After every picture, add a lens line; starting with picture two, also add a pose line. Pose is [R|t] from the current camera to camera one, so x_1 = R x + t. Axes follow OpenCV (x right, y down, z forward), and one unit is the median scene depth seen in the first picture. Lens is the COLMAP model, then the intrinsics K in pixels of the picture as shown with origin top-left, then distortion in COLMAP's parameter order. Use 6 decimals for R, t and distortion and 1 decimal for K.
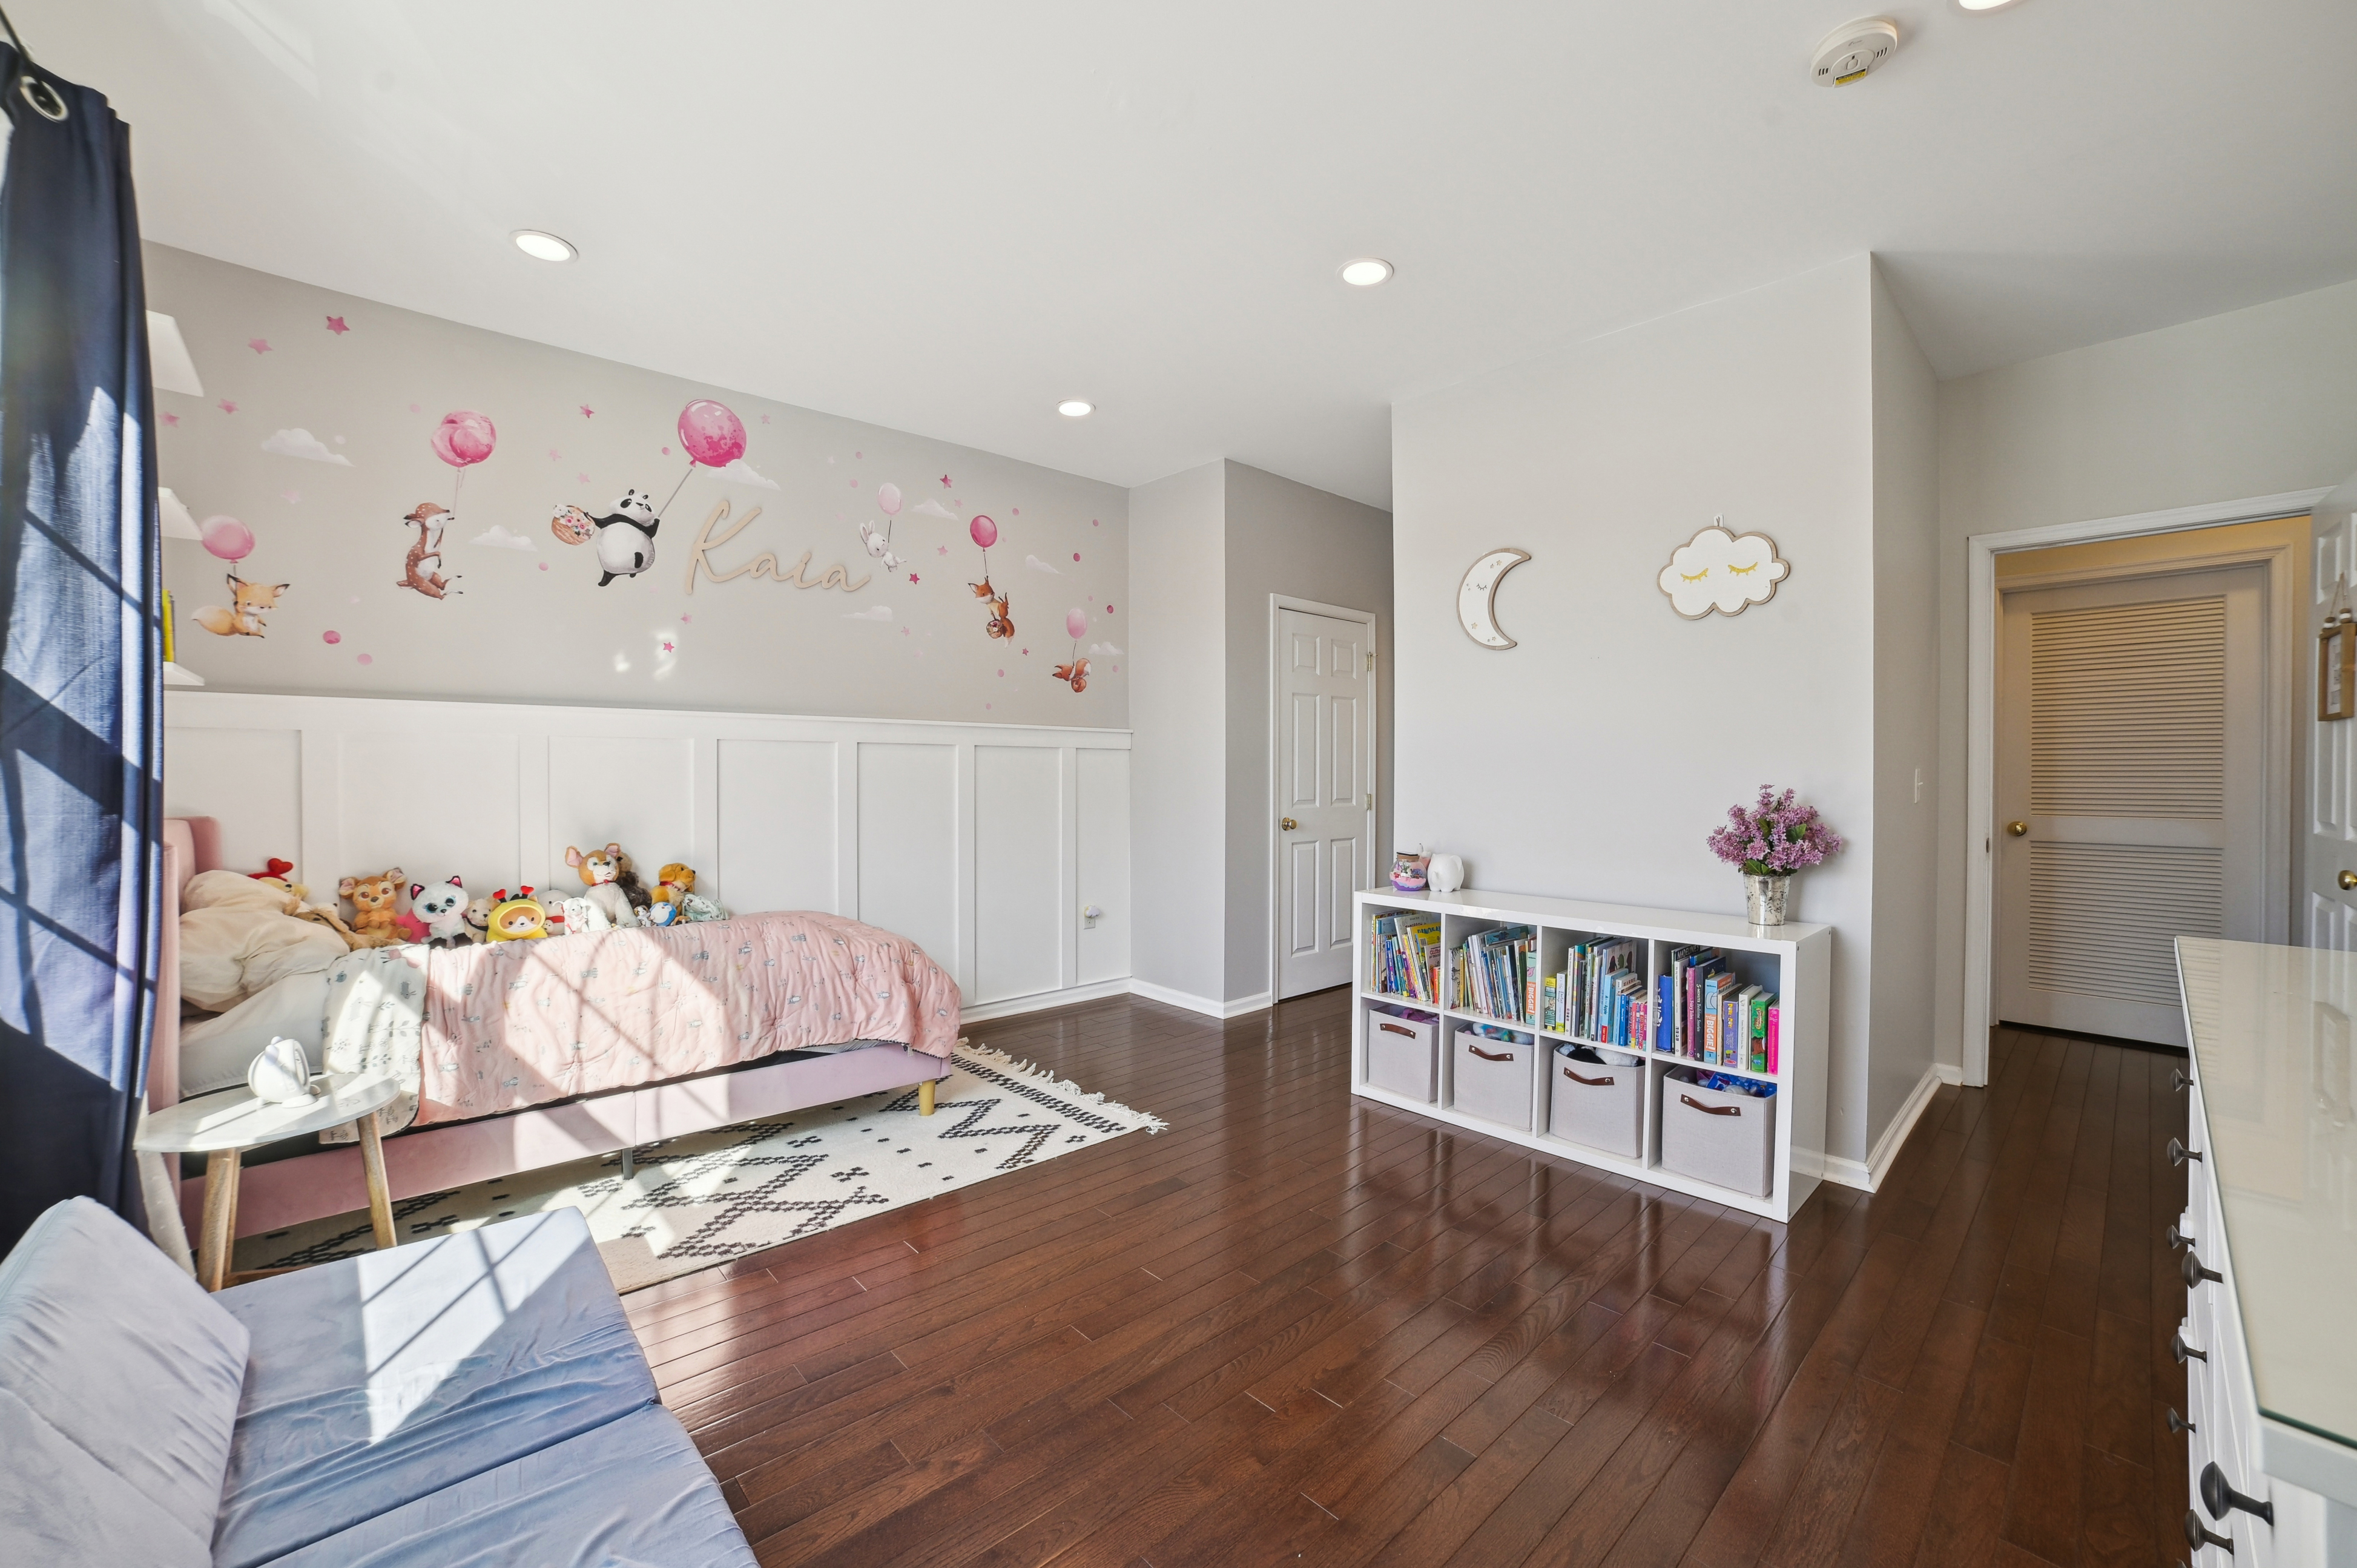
lens RADIAL K [[941.5, 0, 1186.4], [0, 941.5, 823.2], [0, 0, 1]] dist [-0.081578, 0.029045]
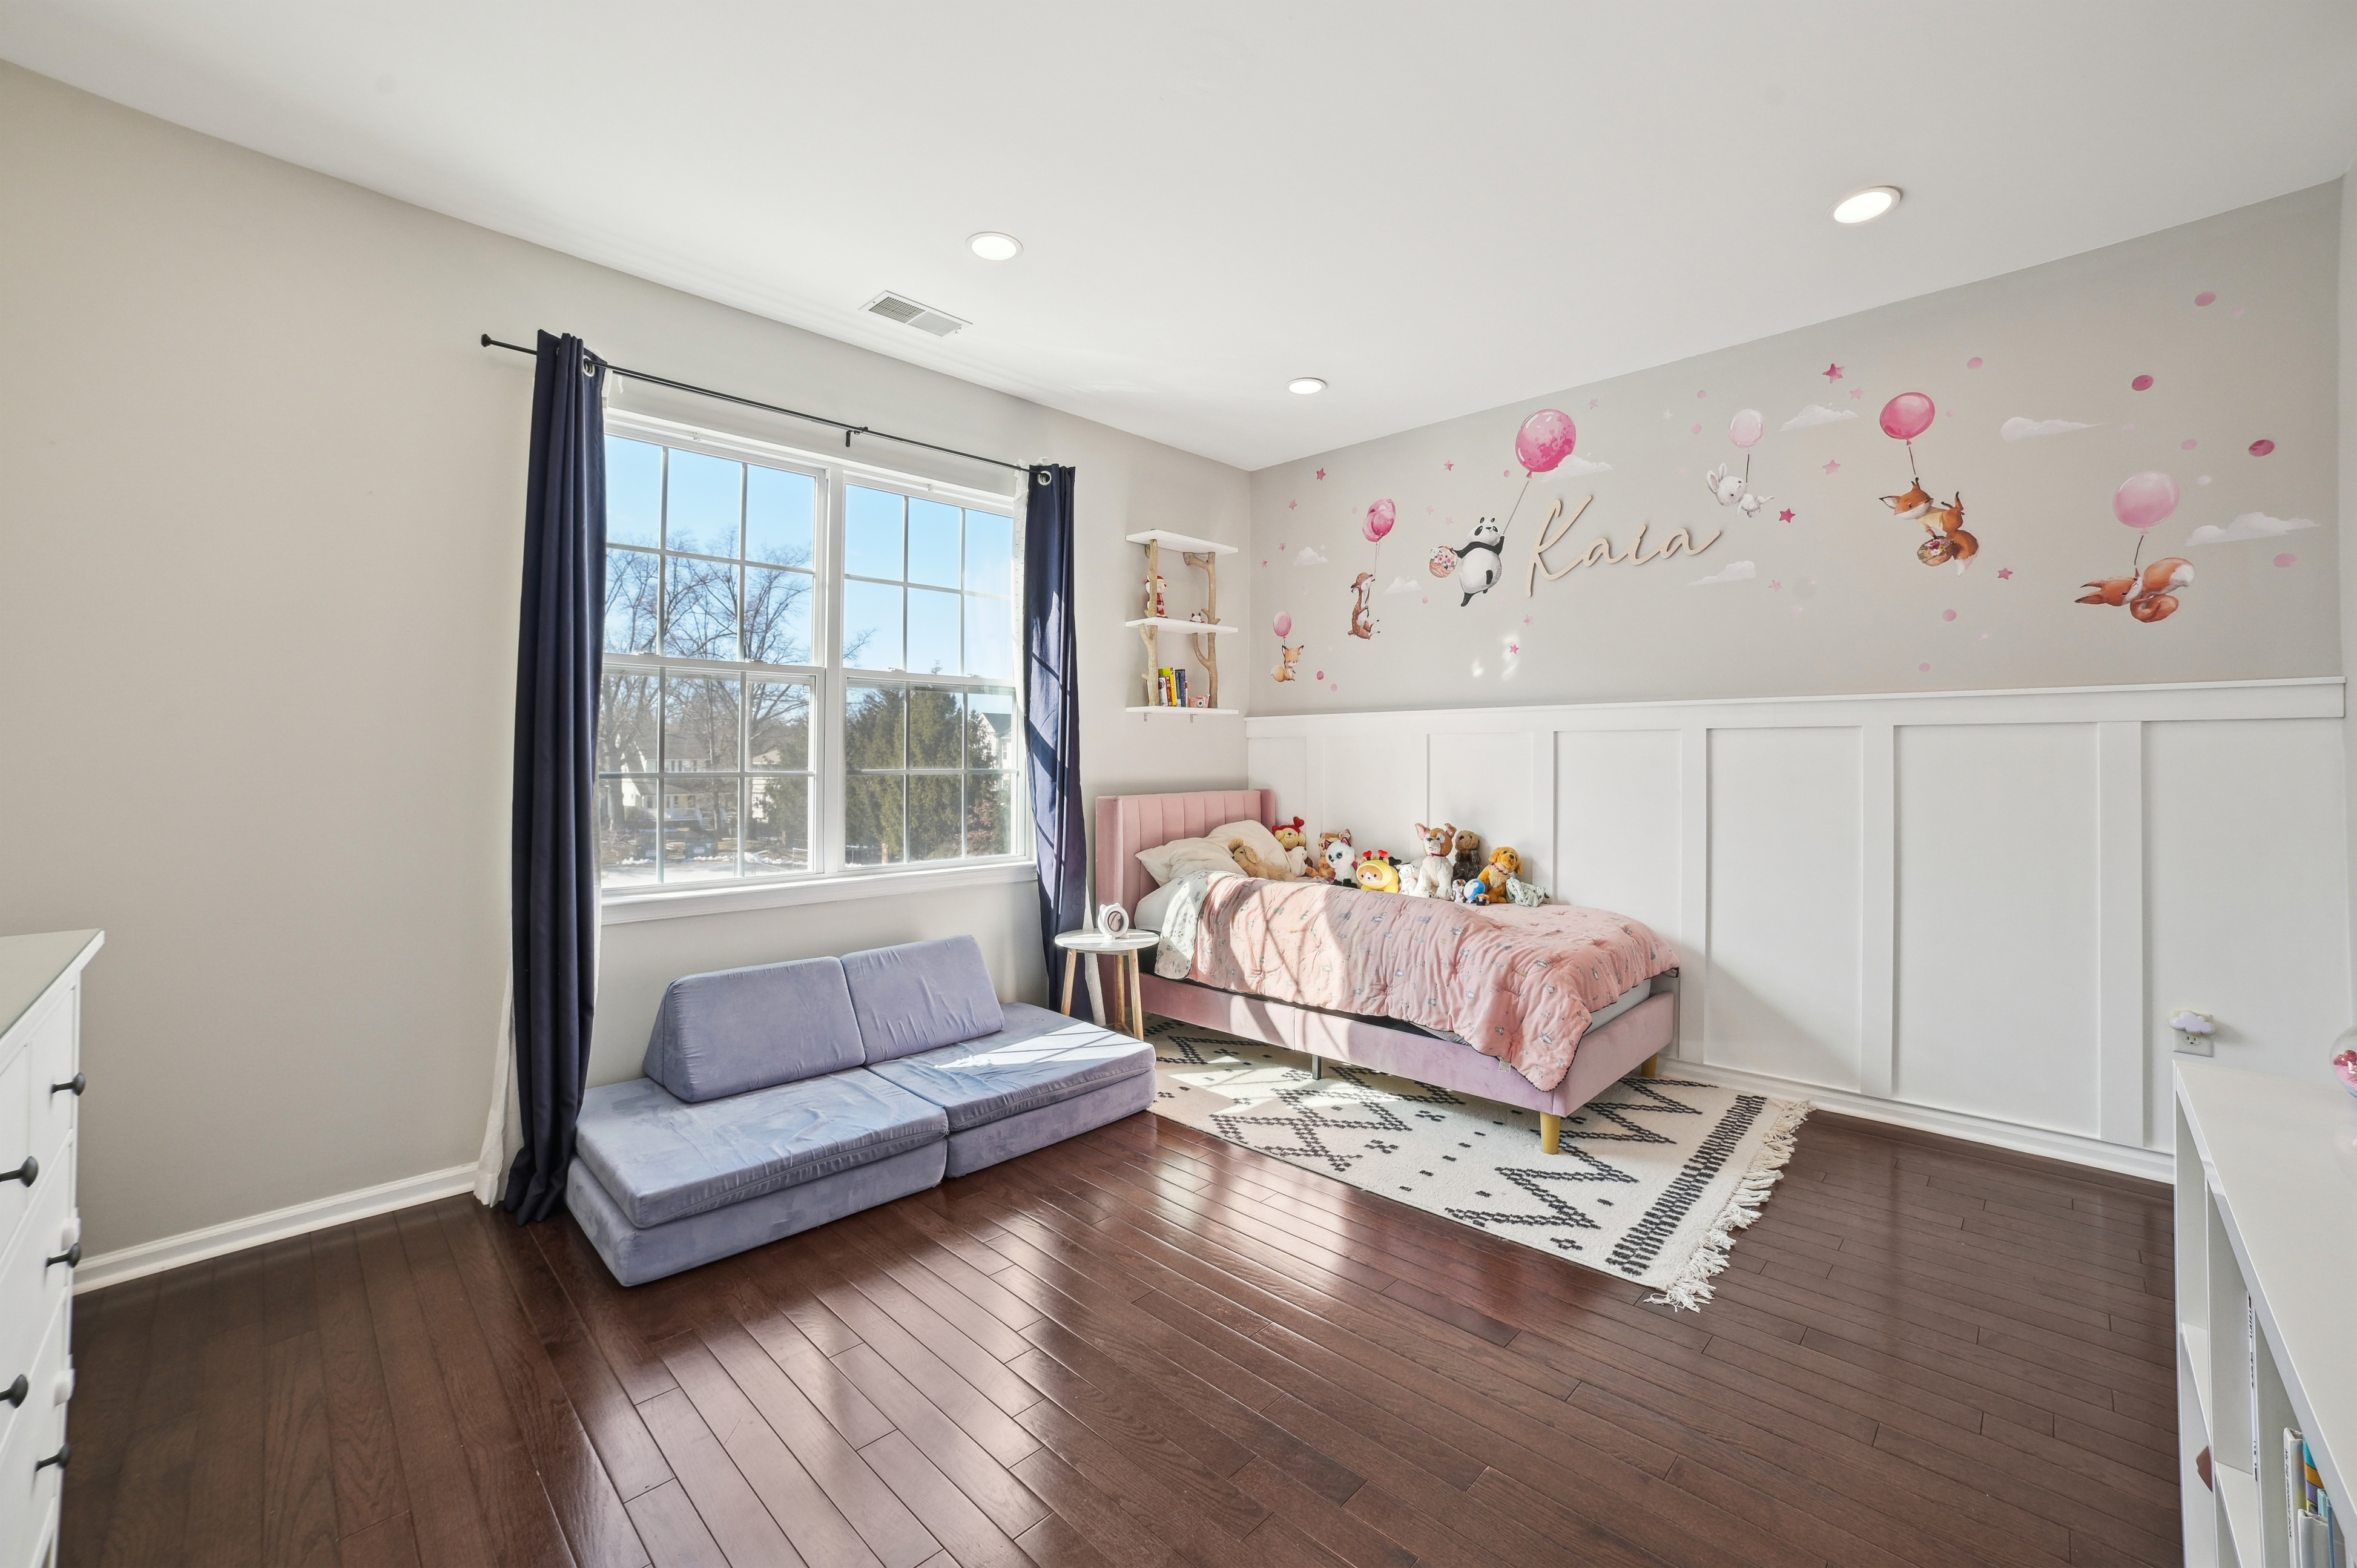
lens RADIAL K [[953.2, 0, 1178.5], [0, 953.2, 784.0], [0, 0, 1]] dist [-0.082185, 0.030314]
pose [[0.053711, 0.017983, -0.998395, 0.604258], [-0.054929, 0.998377, 0.015028, -0.029614], [0.997045, 0.054034, 0.054612, 0.614198]]
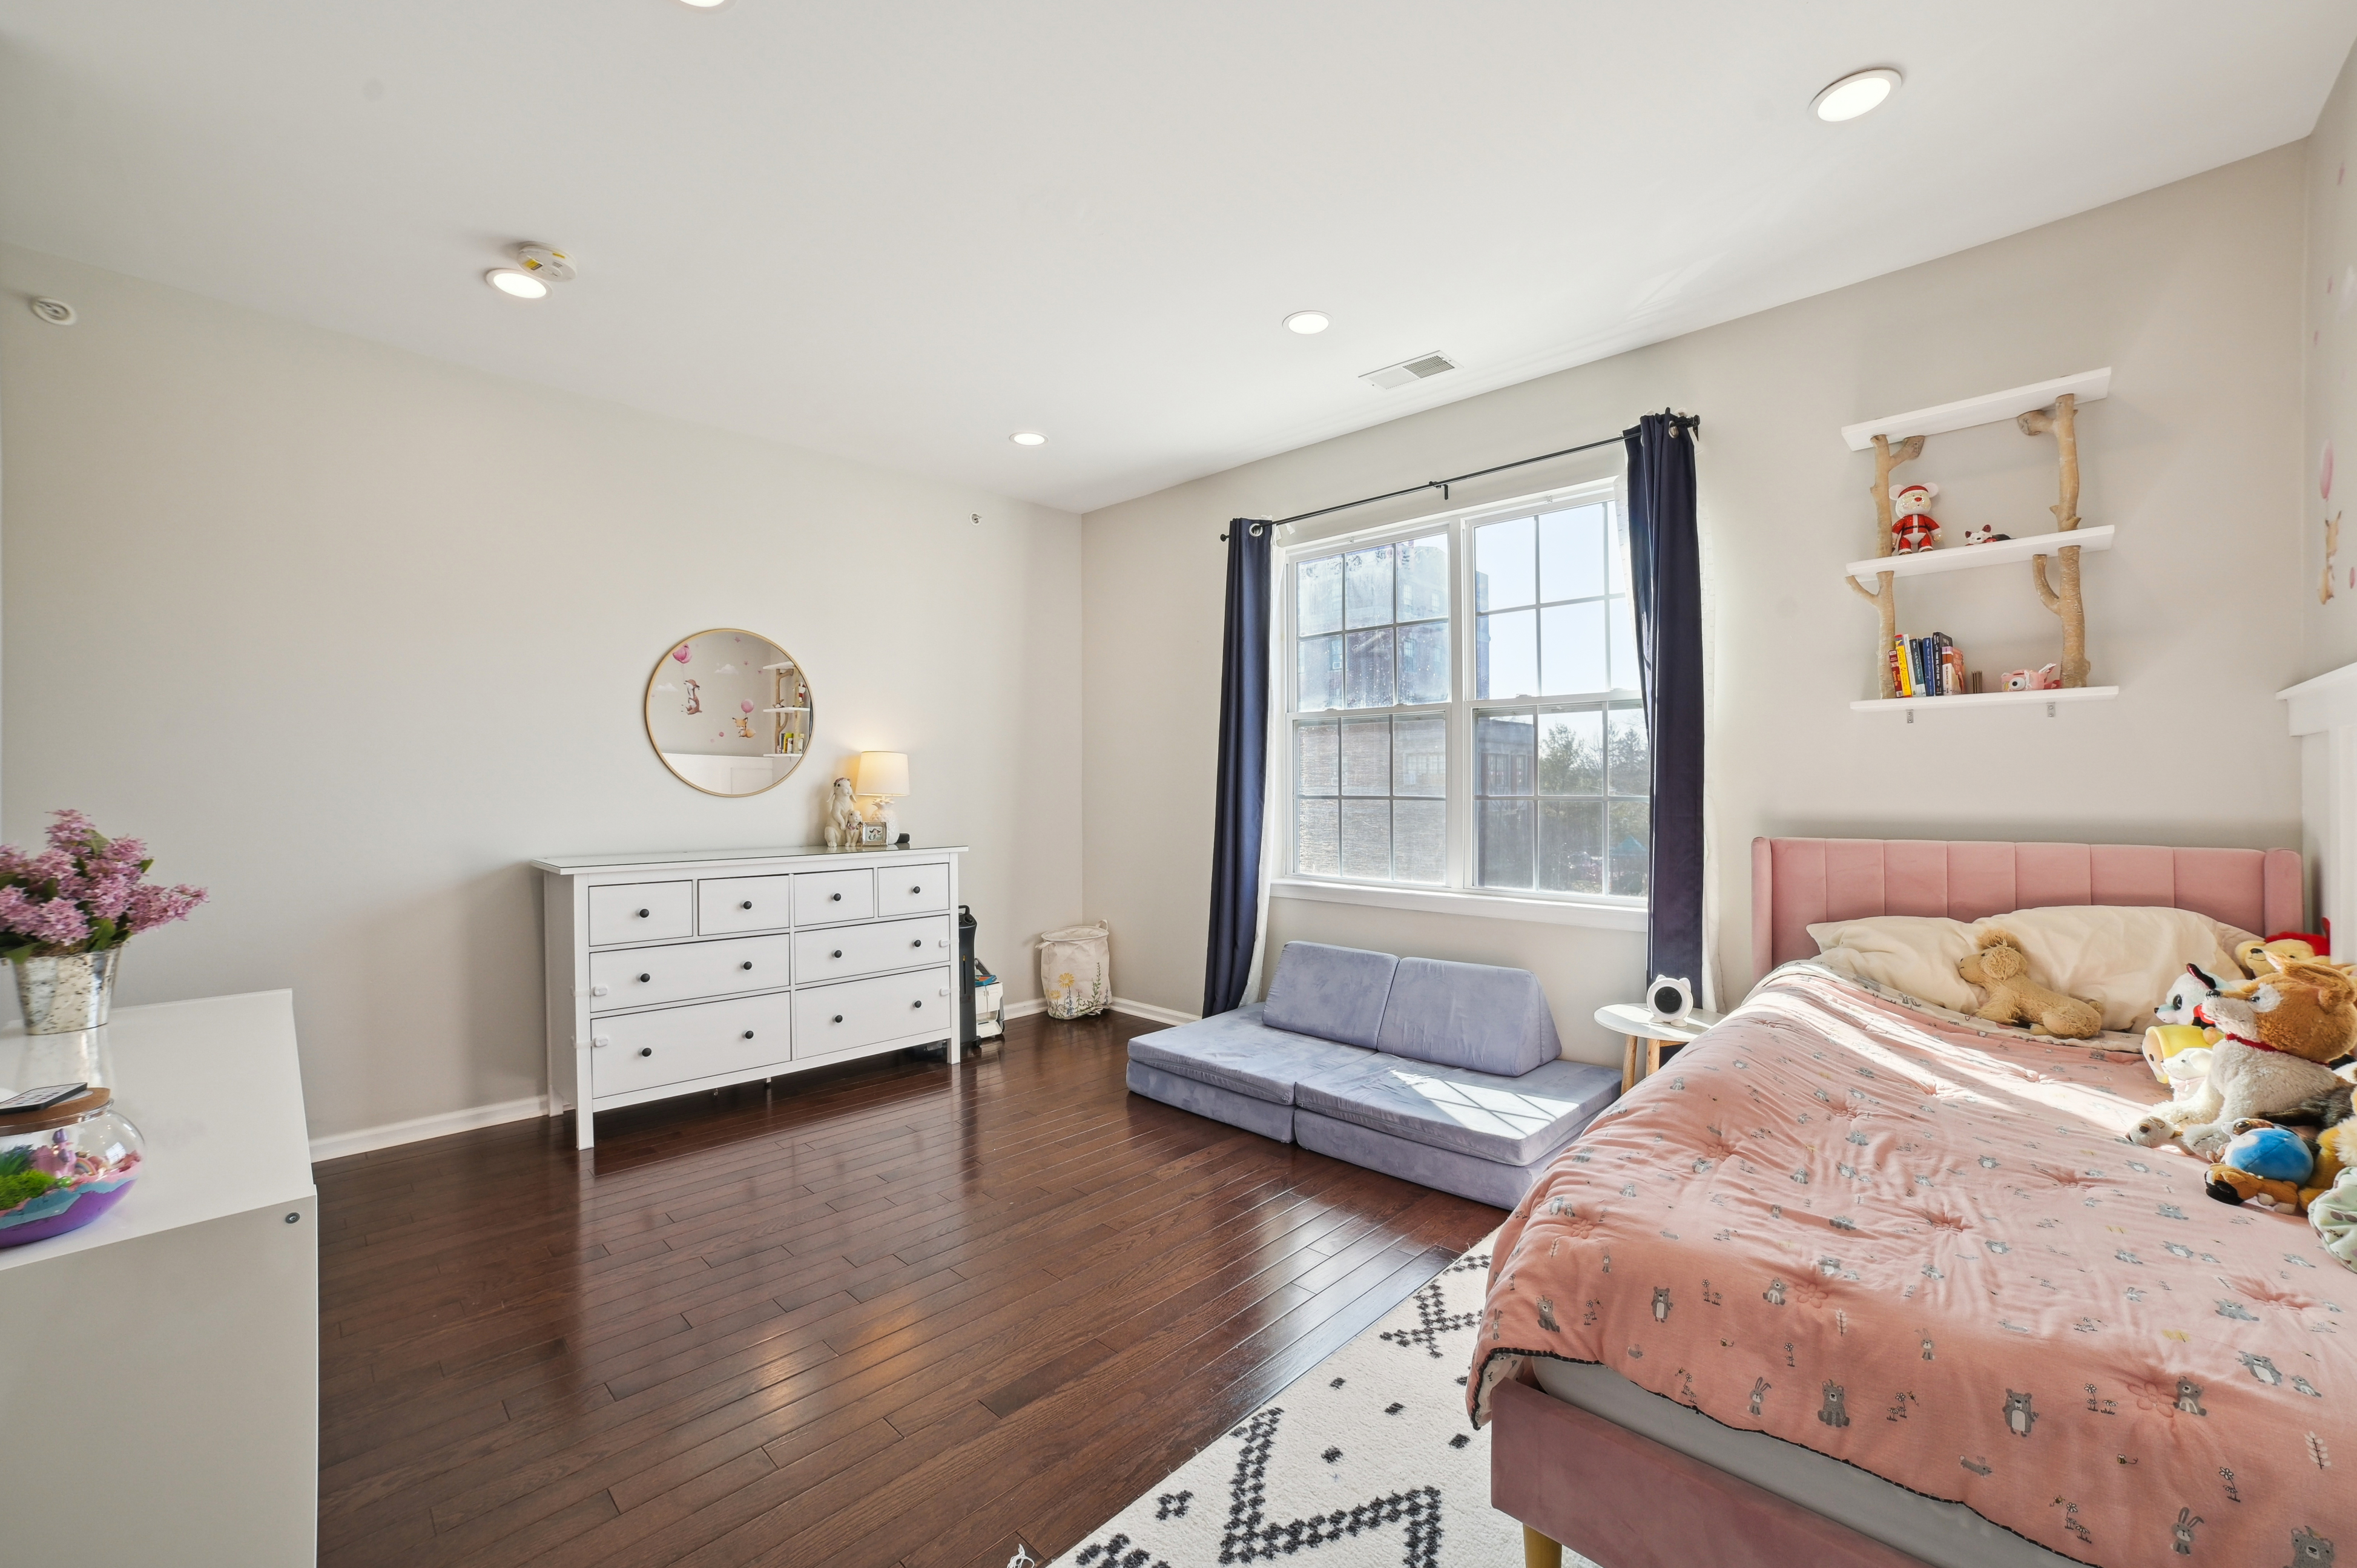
lens RADIAL K [[941.5, 0, 1186.4], [0, 941.5, 823.2], [0, 0, 1]] dist [-0.081578, 0.029045]
pose [[-0.998271, 0.002425, -0.058721, -0.095115], [-0.003203, 0.995418, 0.095566, -0.084220], [0.058684, 0.095589, -0.993690, 1.443945]]
